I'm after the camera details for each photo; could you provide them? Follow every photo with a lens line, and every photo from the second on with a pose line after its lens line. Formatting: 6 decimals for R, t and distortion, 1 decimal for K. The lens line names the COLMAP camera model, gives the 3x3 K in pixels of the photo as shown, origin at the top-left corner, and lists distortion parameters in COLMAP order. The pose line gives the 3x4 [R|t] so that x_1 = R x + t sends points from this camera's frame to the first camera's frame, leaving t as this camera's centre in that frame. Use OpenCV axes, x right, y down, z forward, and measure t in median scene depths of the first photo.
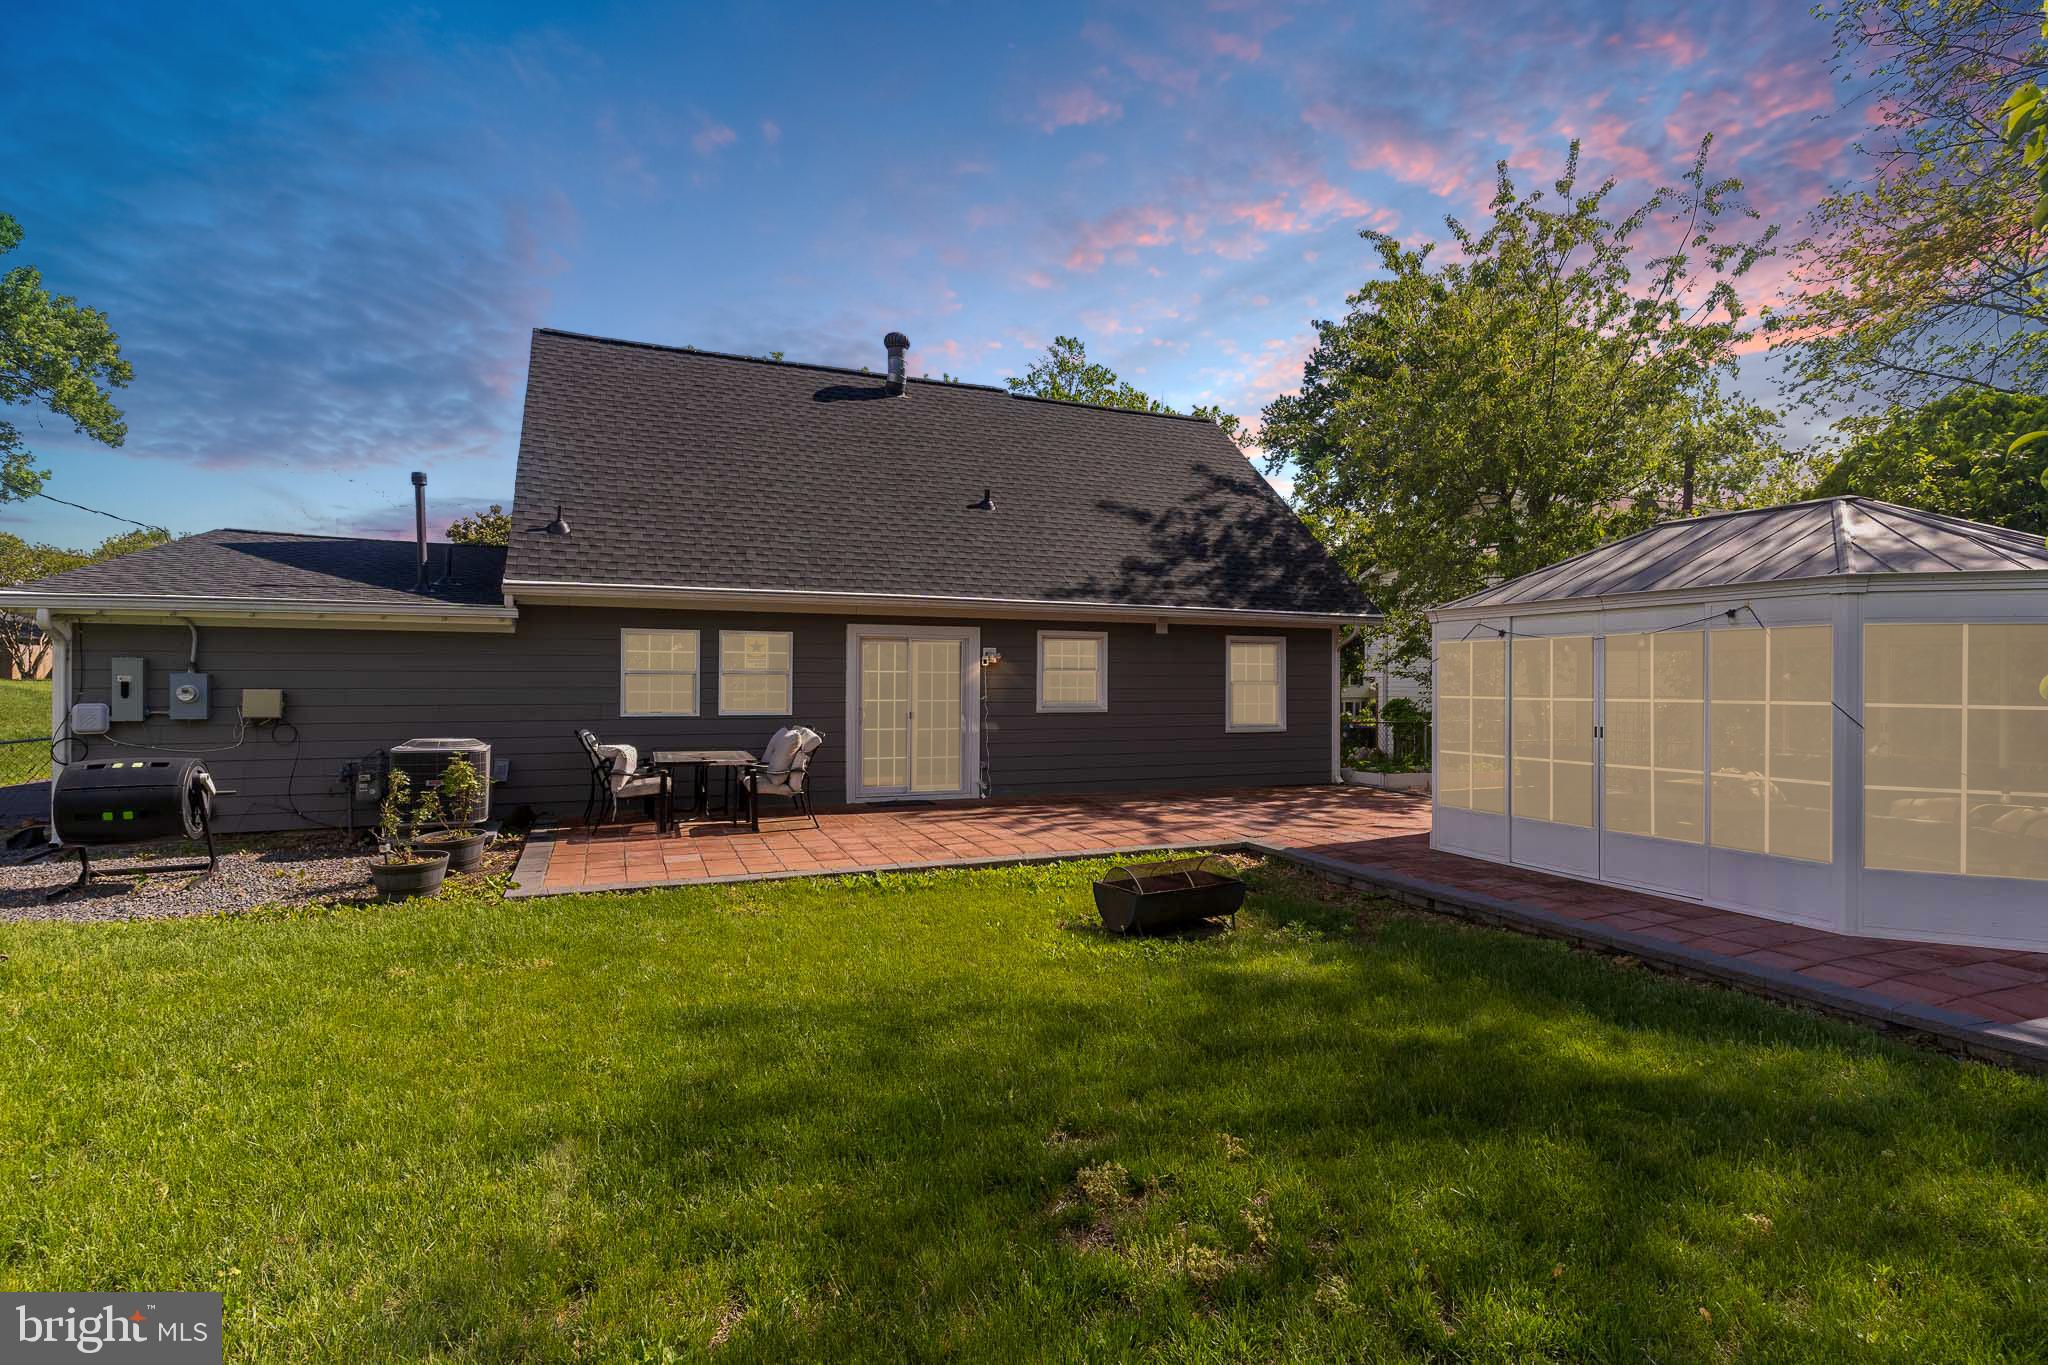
lens RADIAL K [[991.3, 0, 1004.1], [0, 991.3, 664.1], [0, 0, 1]] dist [-0.001577, 0.002081]
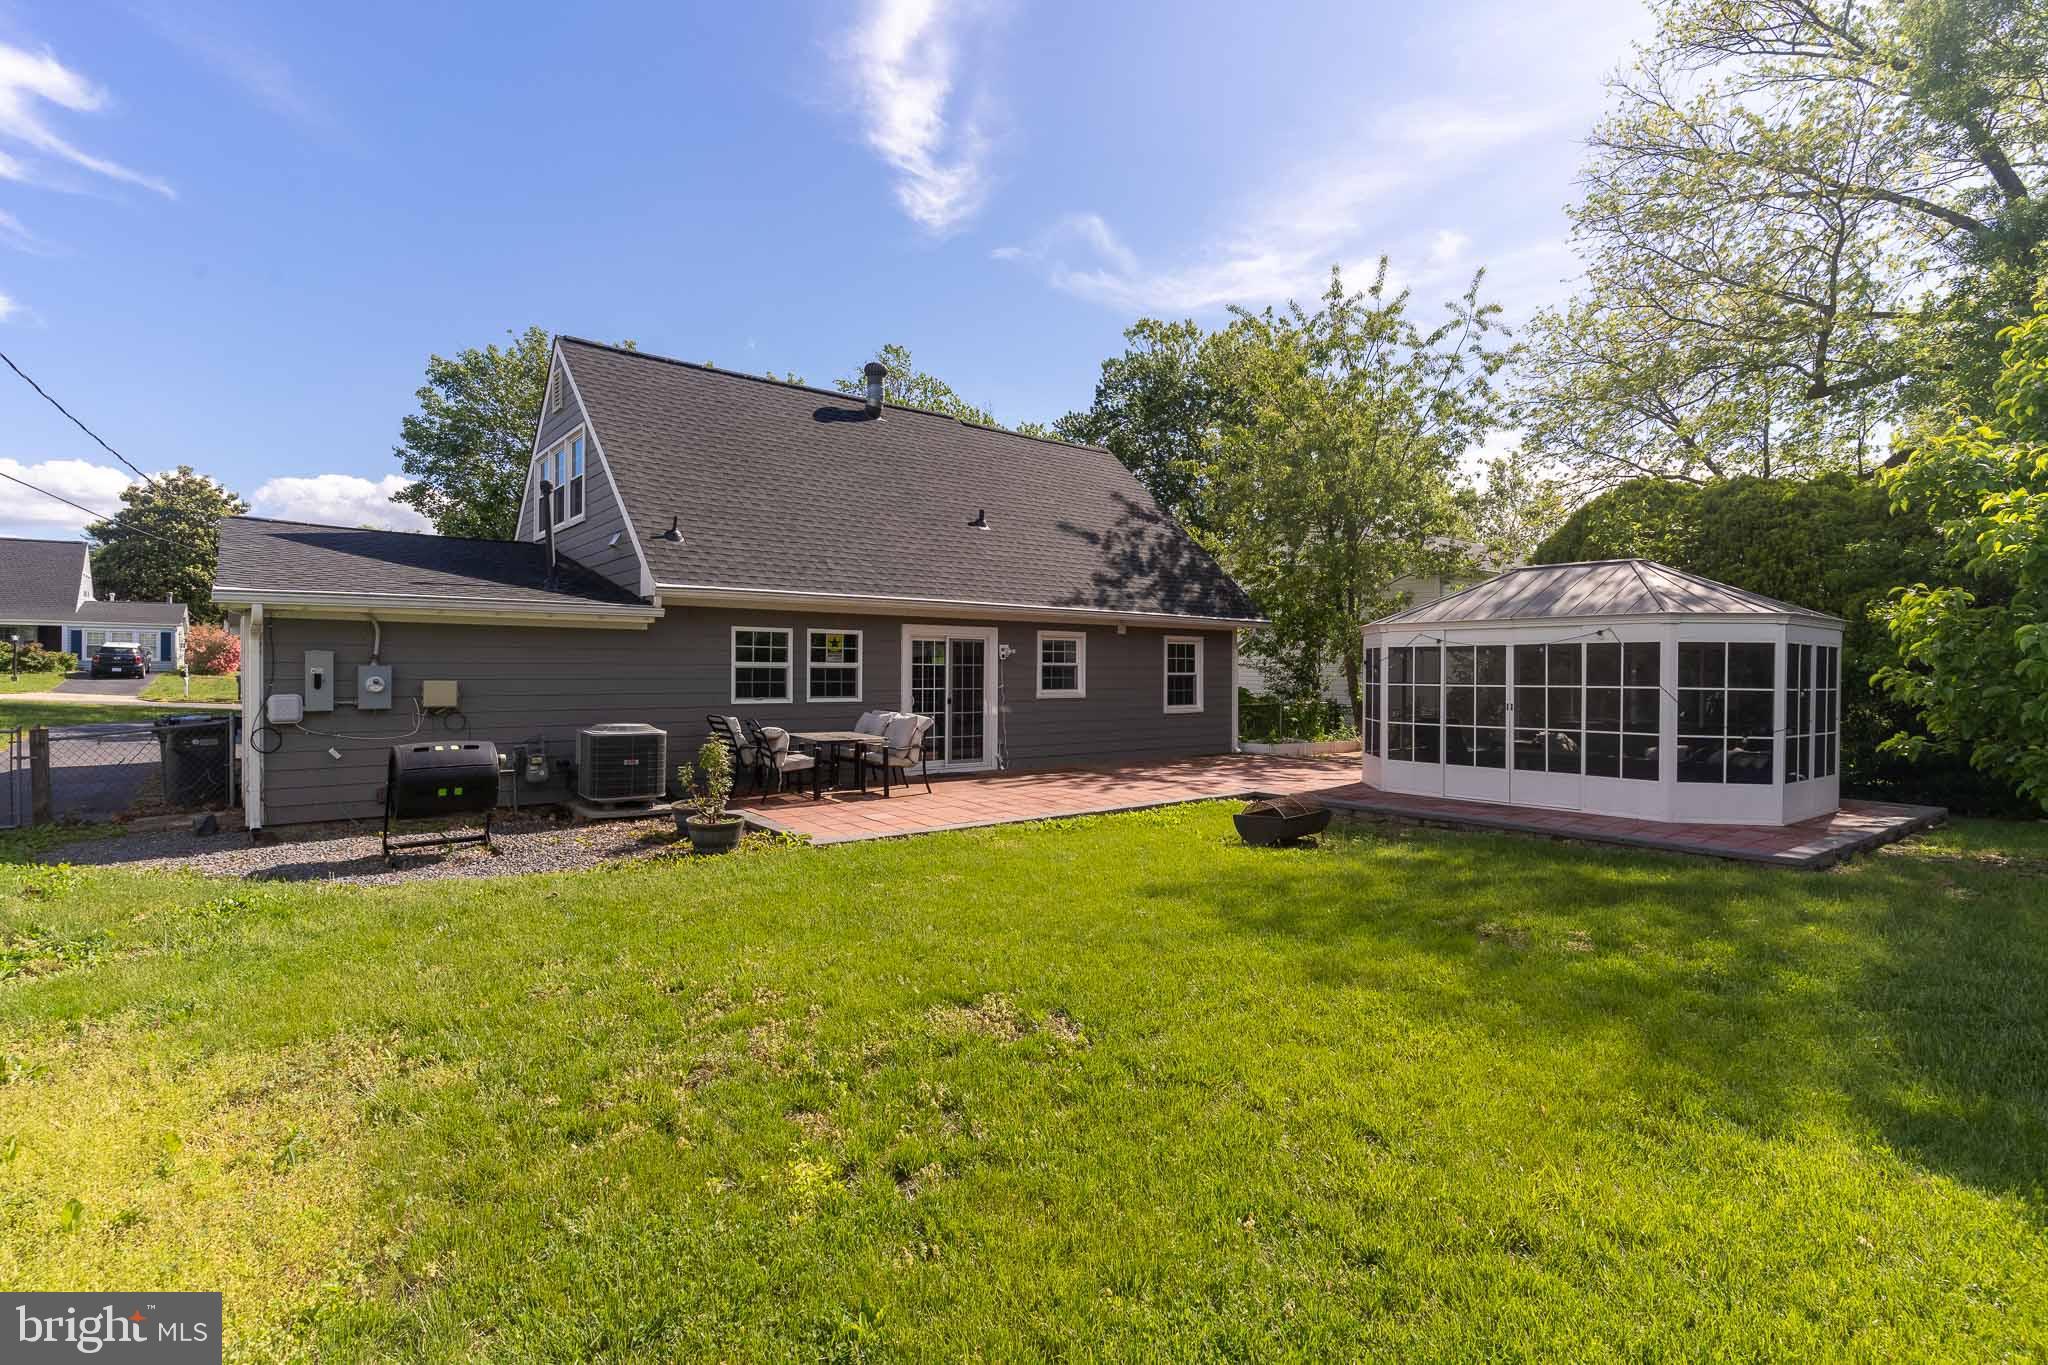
lens RADIAL K [[991.3, 0, 1013.6], [0, 991.3, 668.9], [0, 0, 1]] dist [-0.001577, 0.002081]
pose [[0.960483, 0.002356, 0.278328, -0.307054], [-0.005913, 0.999911, 0.011940, -0.002714], [-0.278275, -0.013114, 0.960412, -0.140707]]
